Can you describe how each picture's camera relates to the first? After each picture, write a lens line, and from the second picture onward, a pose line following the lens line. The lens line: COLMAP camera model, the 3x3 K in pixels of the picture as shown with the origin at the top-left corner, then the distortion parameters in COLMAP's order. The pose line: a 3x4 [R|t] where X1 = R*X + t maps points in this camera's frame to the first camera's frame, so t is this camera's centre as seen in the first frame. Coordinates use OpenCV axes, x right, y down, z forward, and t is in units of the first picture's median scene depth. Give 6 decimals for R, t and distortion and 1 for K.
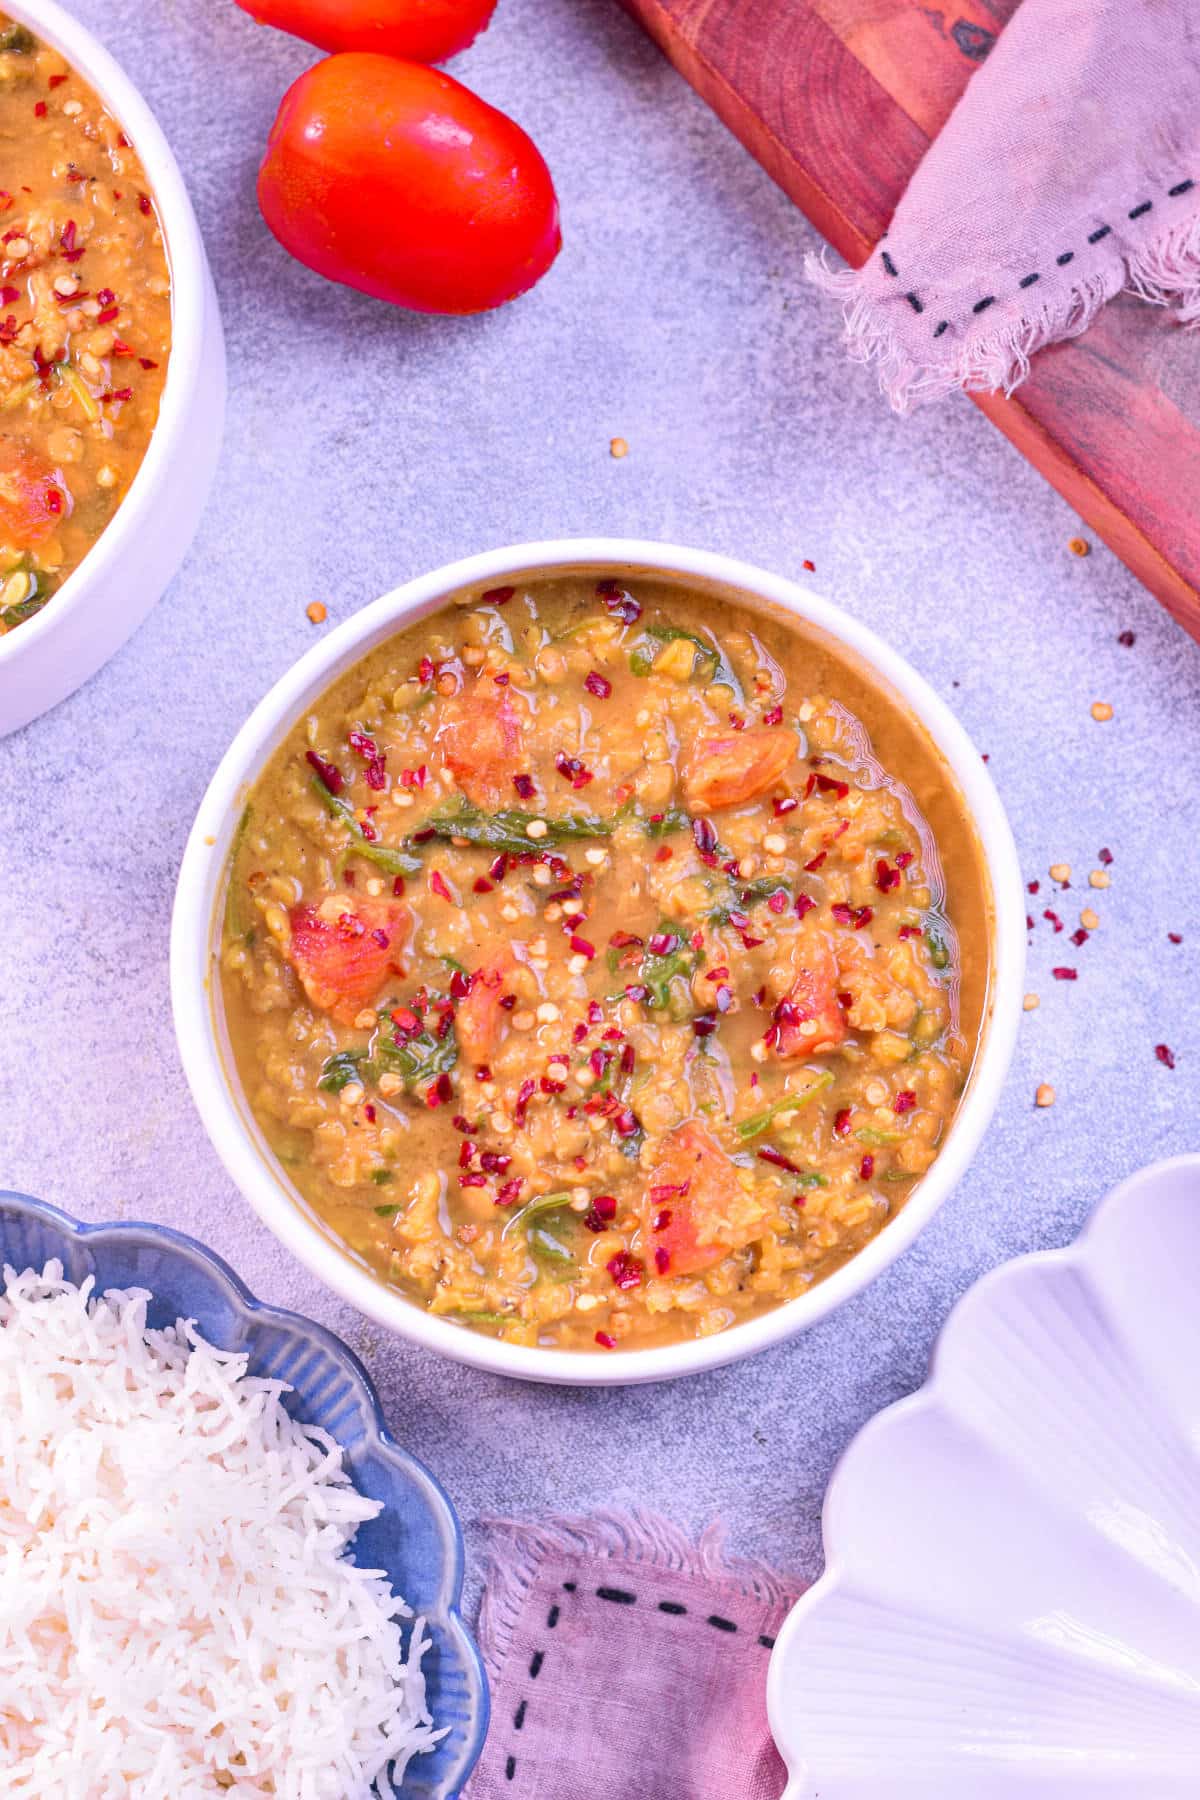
lens RADIAL K [[4273.4, 0, 600.8], [0, 4273.4, 902.1], [0, 0, 1]] dist [-0.067701, 0.000000]
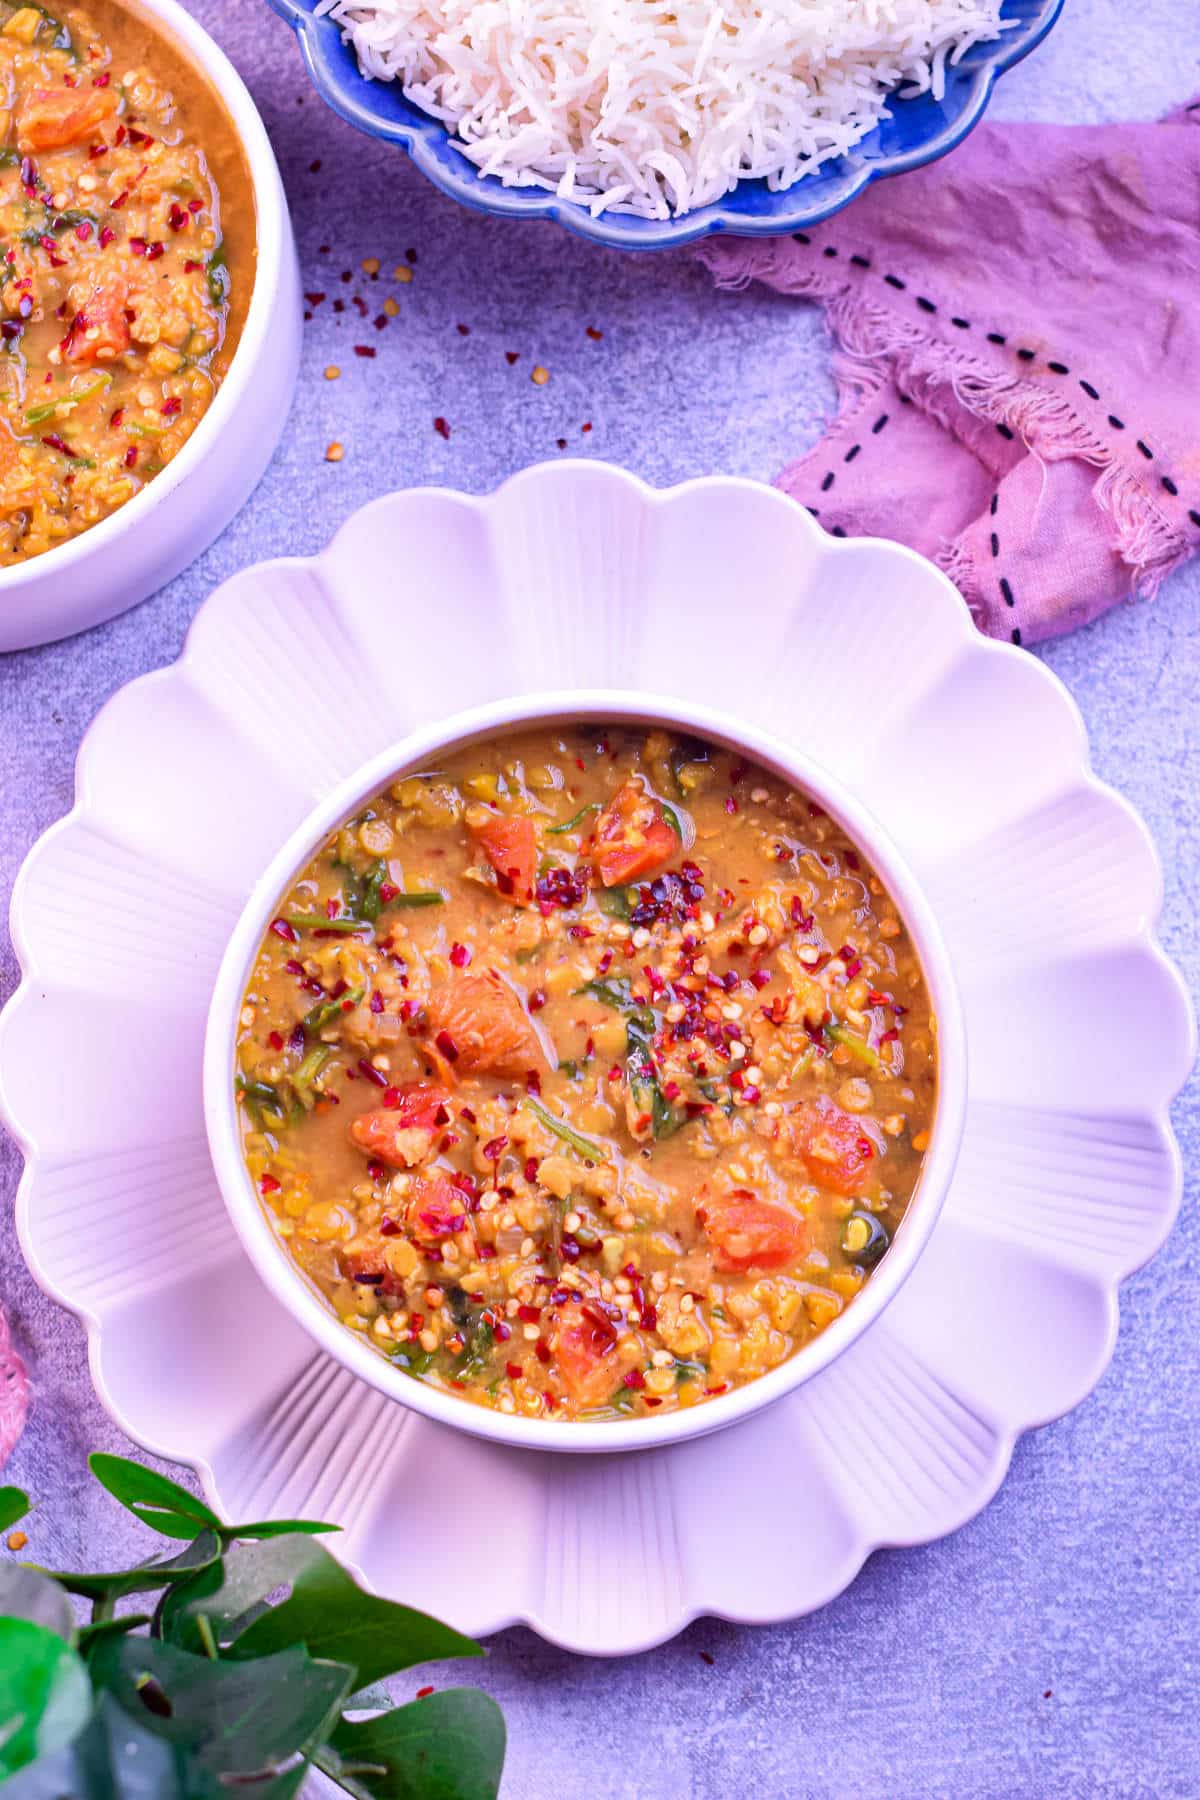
lens RADIAL K [[4273.4, 0, 598.8], [0, 4273.4, 900.4], [0, 0, 1]] dist [-0.067701, 0.000000]
pose [[0.994882, 0.091445, -0.042974, 0.249093], [-0.092460, 0.995468, -0.022251, 0.195742], [0.040744, 0.026110, 0.998828, -0.158523]]
